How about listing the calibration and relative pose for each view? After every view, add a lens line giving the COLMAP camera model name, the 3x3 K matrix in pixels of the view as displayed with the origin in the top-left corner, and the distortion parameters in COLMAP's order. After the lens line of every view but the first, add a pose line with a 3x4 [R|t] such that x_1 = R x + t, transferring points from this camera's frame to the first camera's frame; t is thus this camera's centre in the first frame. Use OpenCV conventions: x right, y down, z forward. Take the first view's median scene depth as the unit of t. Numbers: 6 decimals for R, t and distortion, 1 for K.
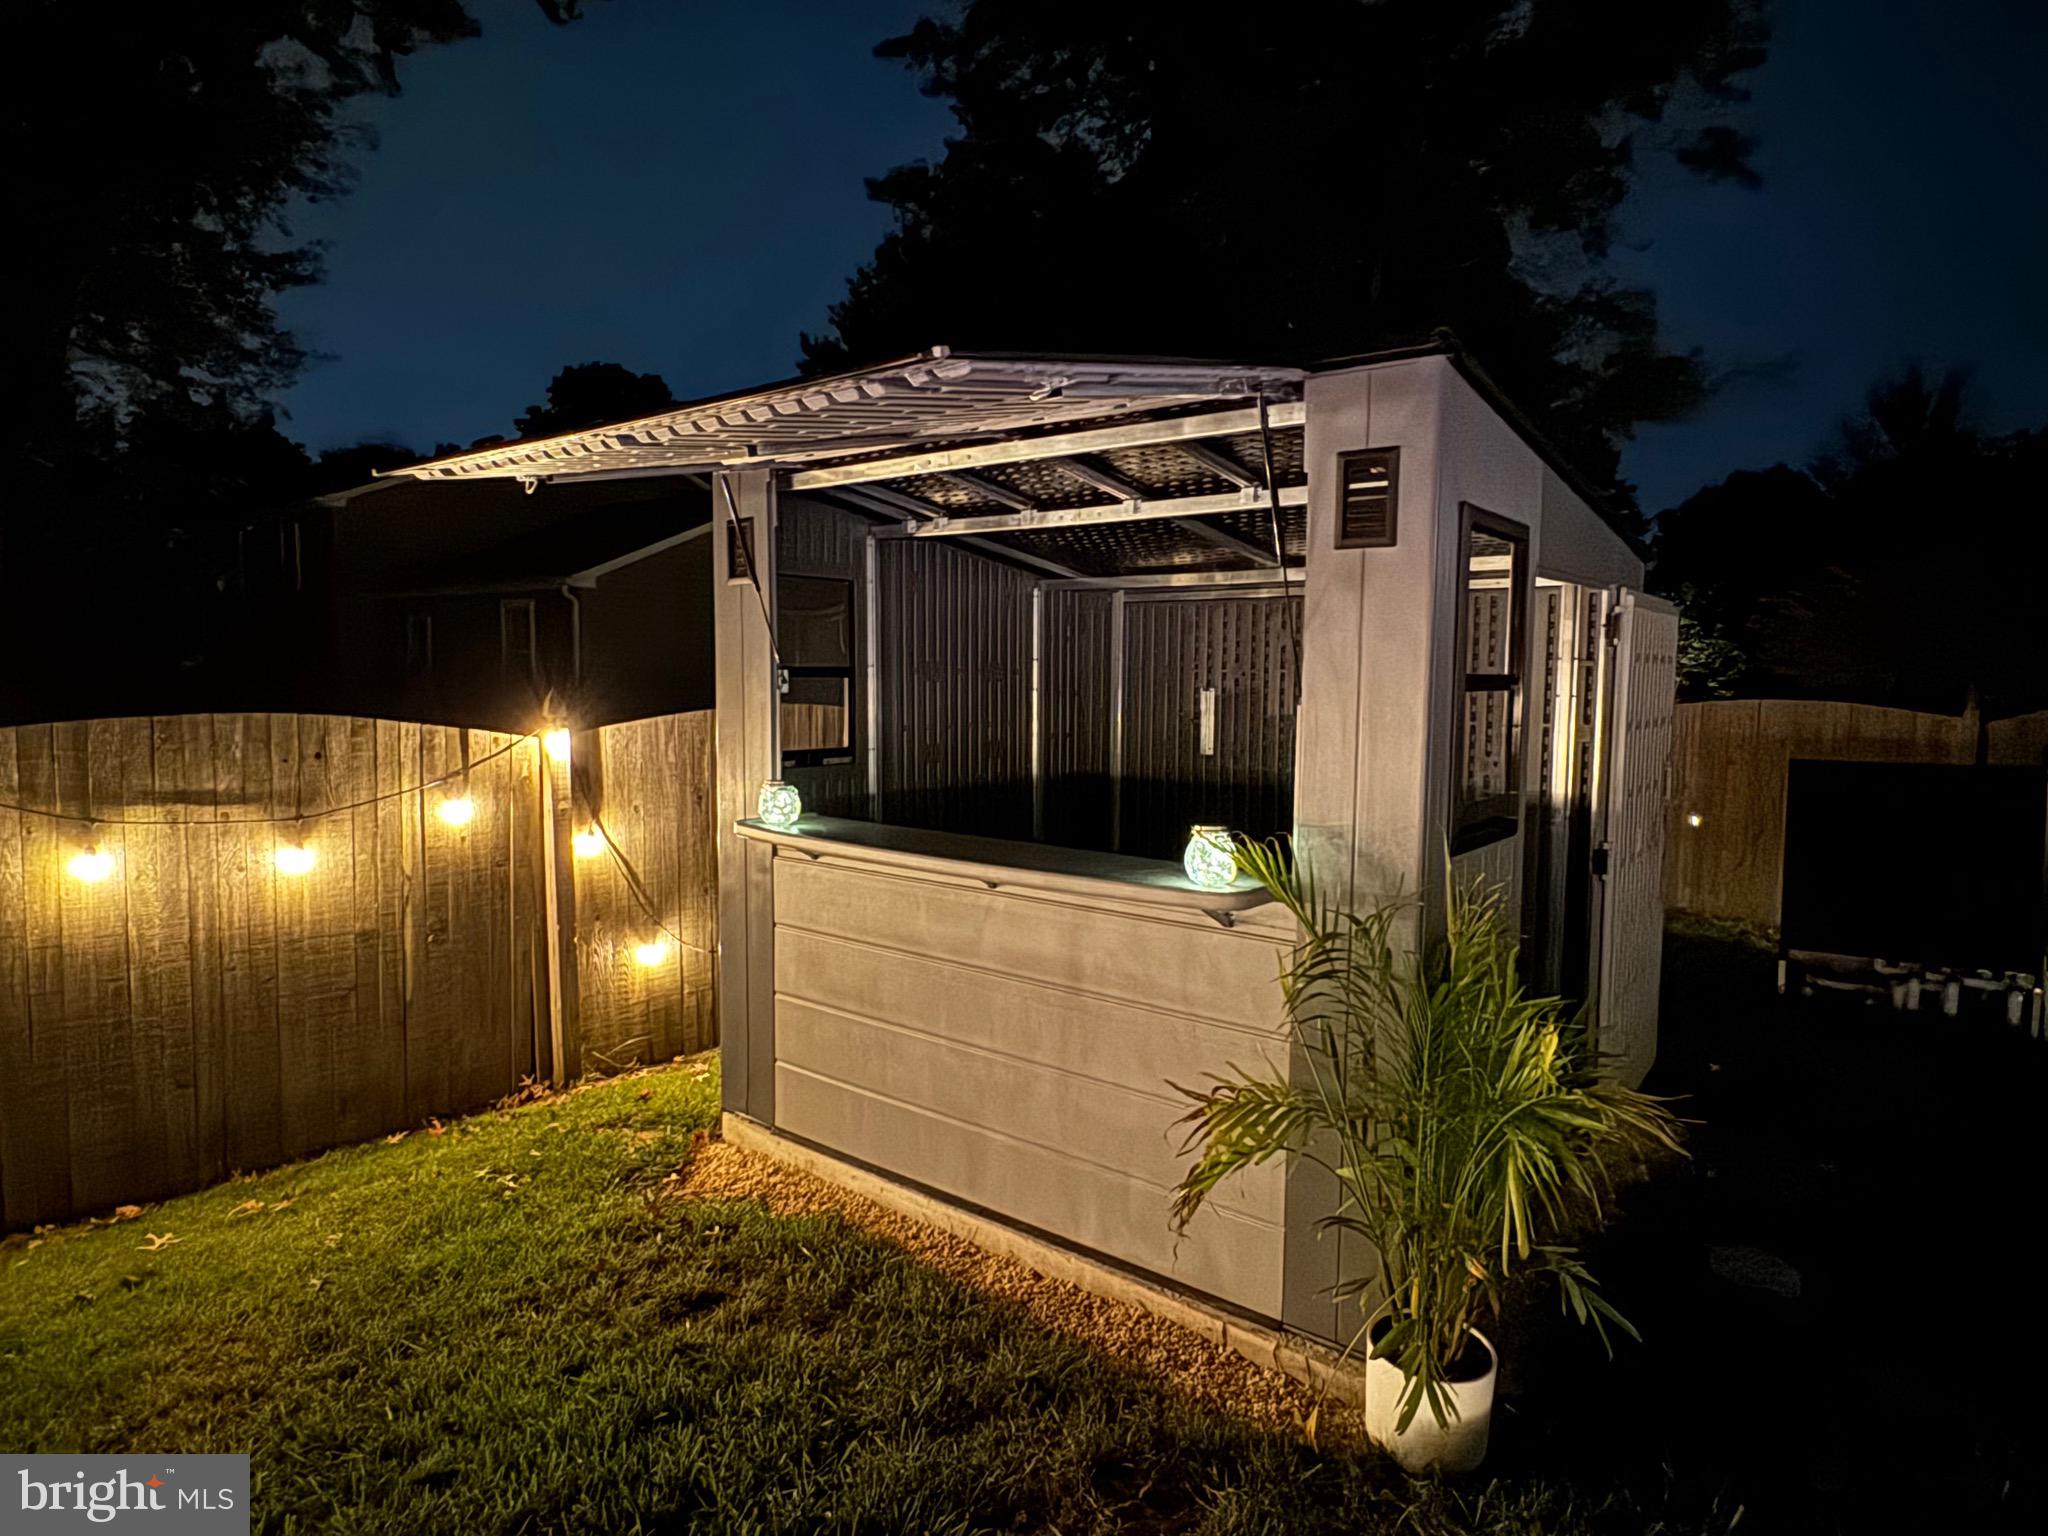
lens RADIAL K [[1182.6, 0, 1024.0], [0, 1182.6, 768.0], [0, 0, 1]] dist [-0.035020, 0.033826]
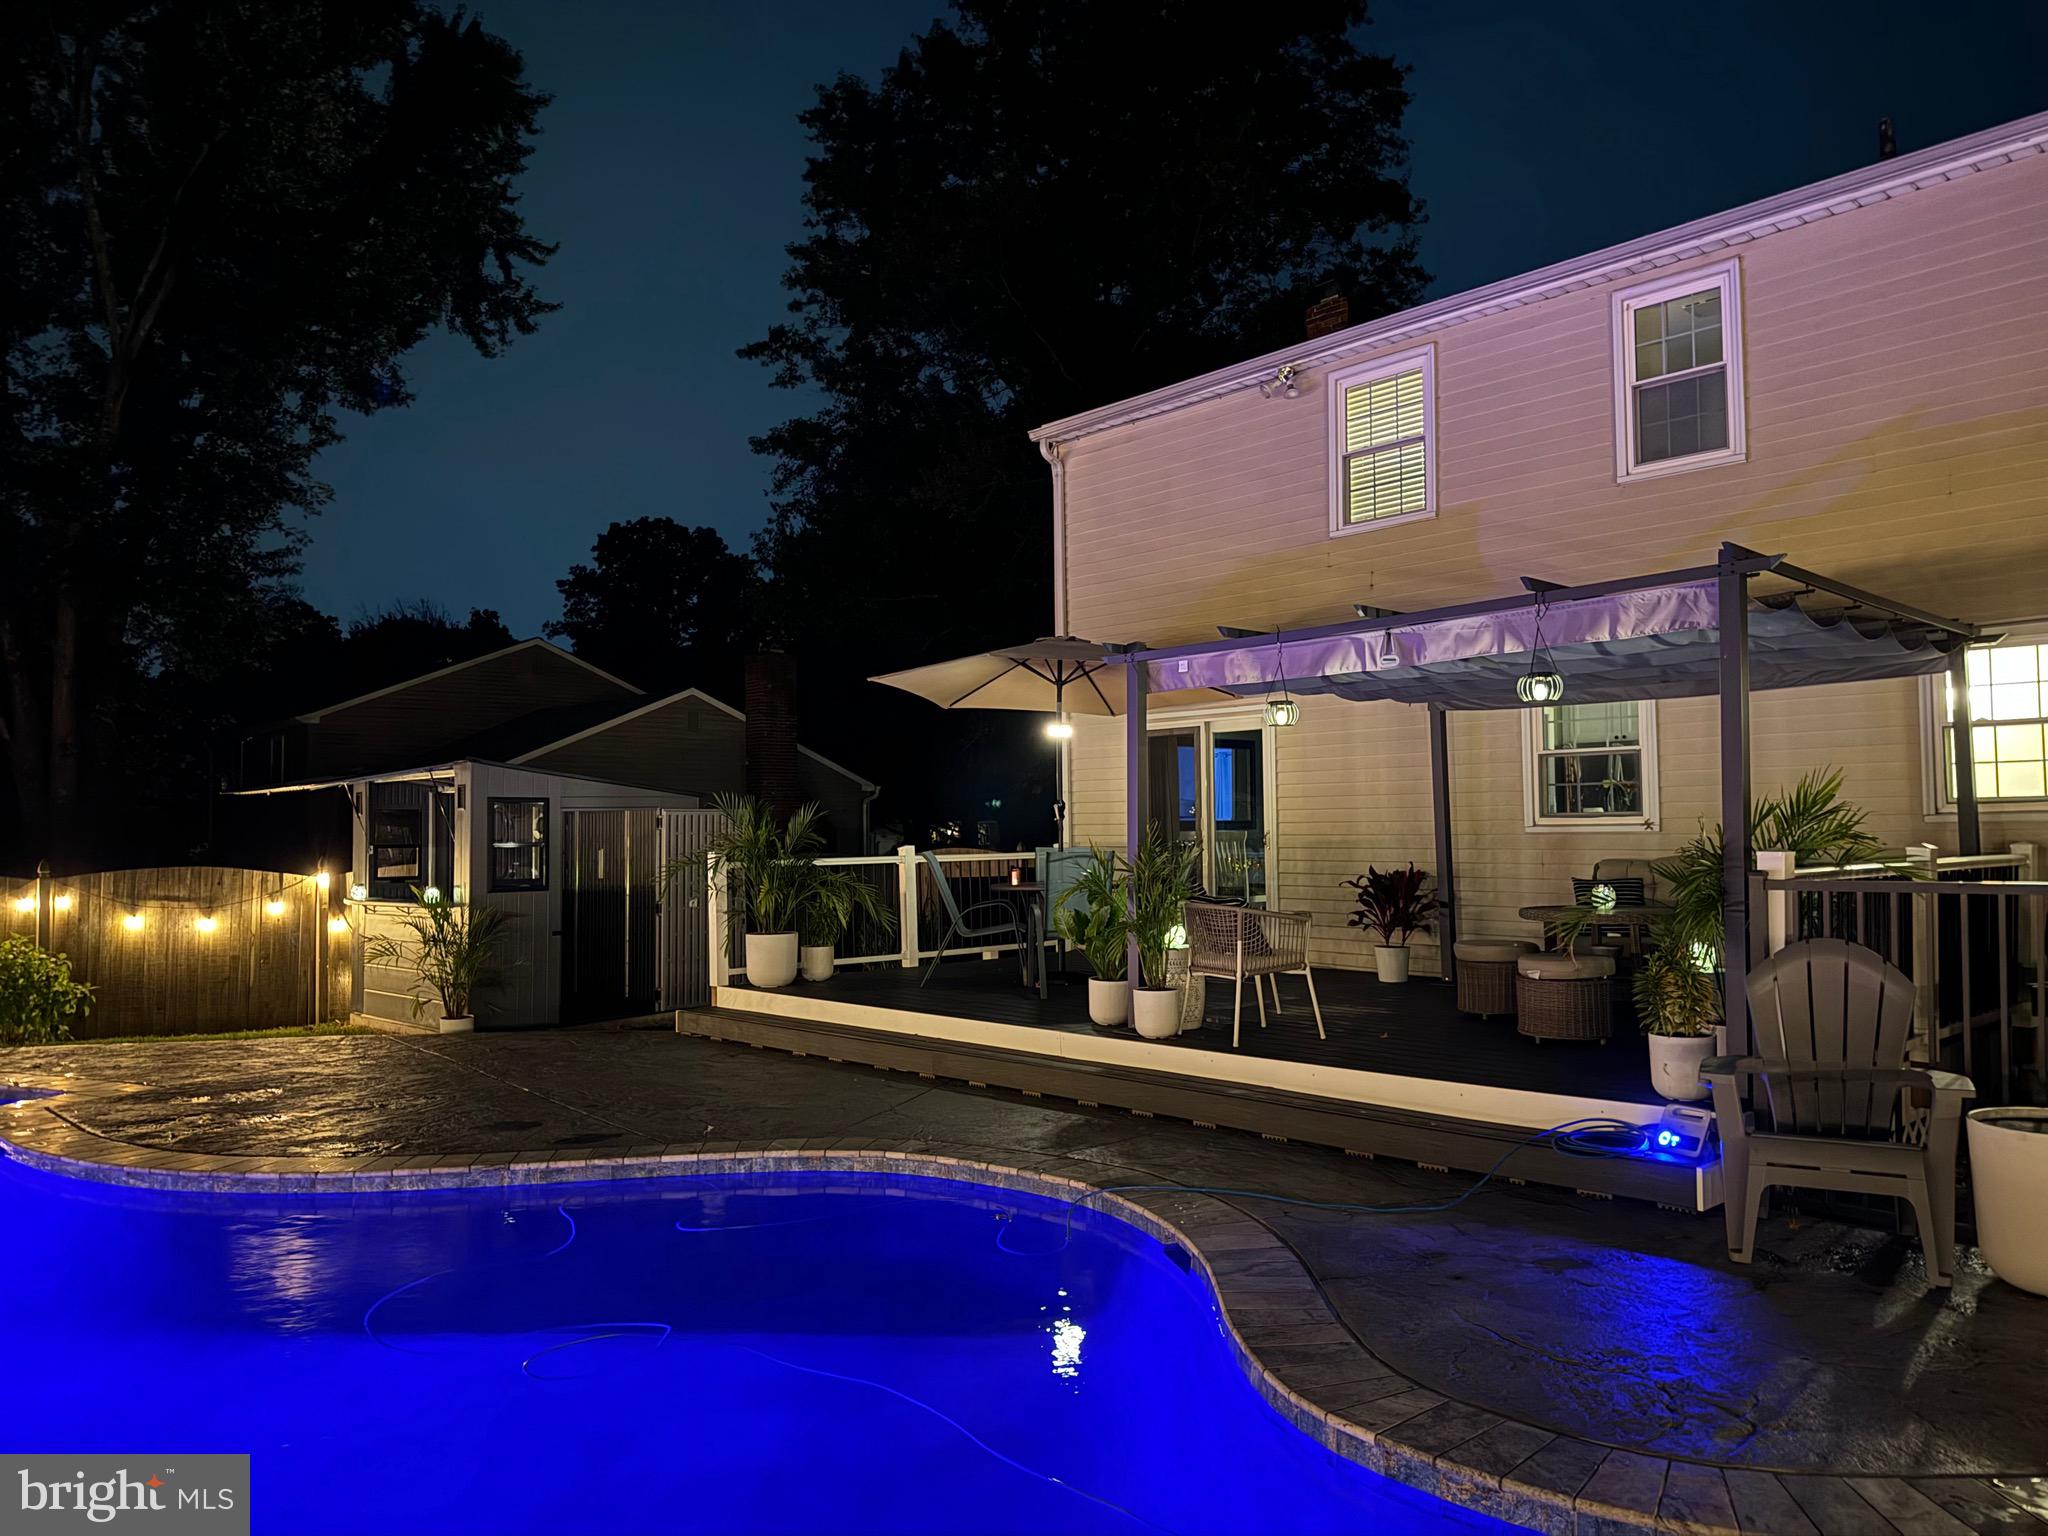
lens RADIAL K [[1425.3, 0, 1026.5], [0, 1425.3, 759.8], [0, 0, 1]] dist [0.068926, -0.098624]
pose [[0.994449, -0.028929, -0.101164, 1.356143], [0.014672, 0.990193, -0.138930, 0.170316], [0.104191, 0.136675, 0.985121, -1.792942]]
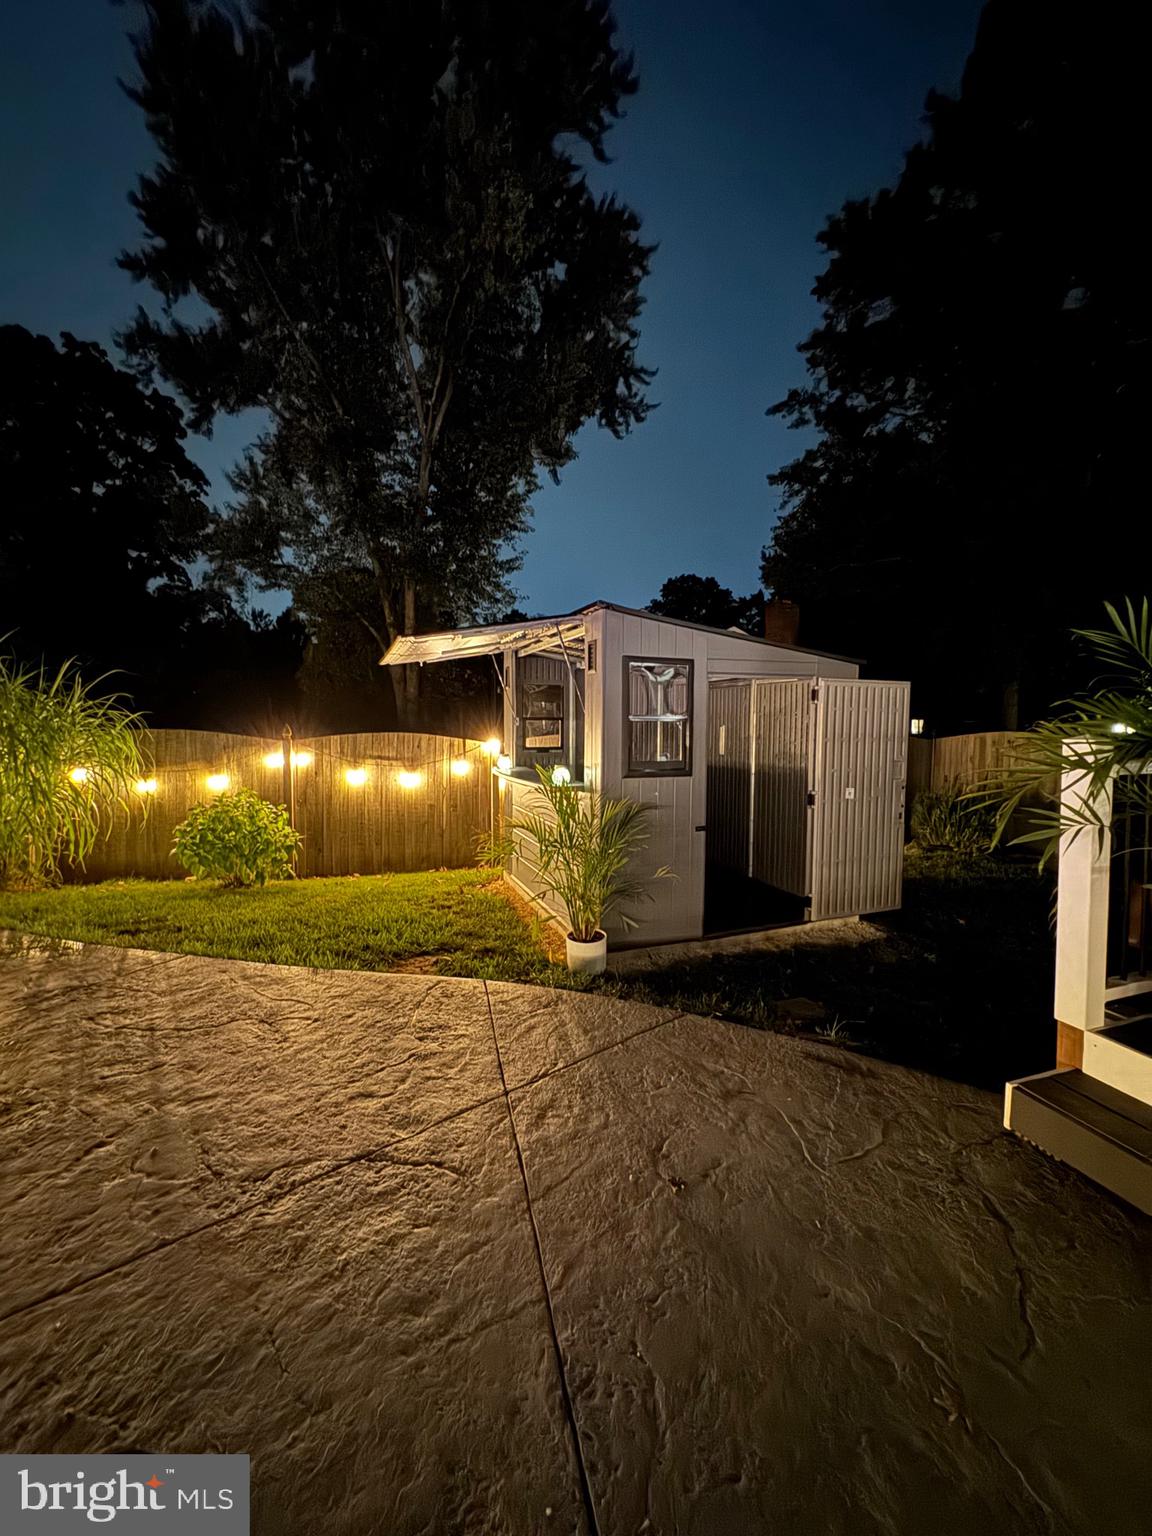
lens RADIAL K [[608.1, 0, 576.0], [0, 608.1, 768.0], [0, 0, 1]] dist [-0.002018, 0.000171]
pose [[0.864384, 0.032645, -0.501771, 0.547673], [-0.038736, 0.999248, -0.001717, 0.030893], [0.501338, 0.020921, 0.864999, -0.189190]]
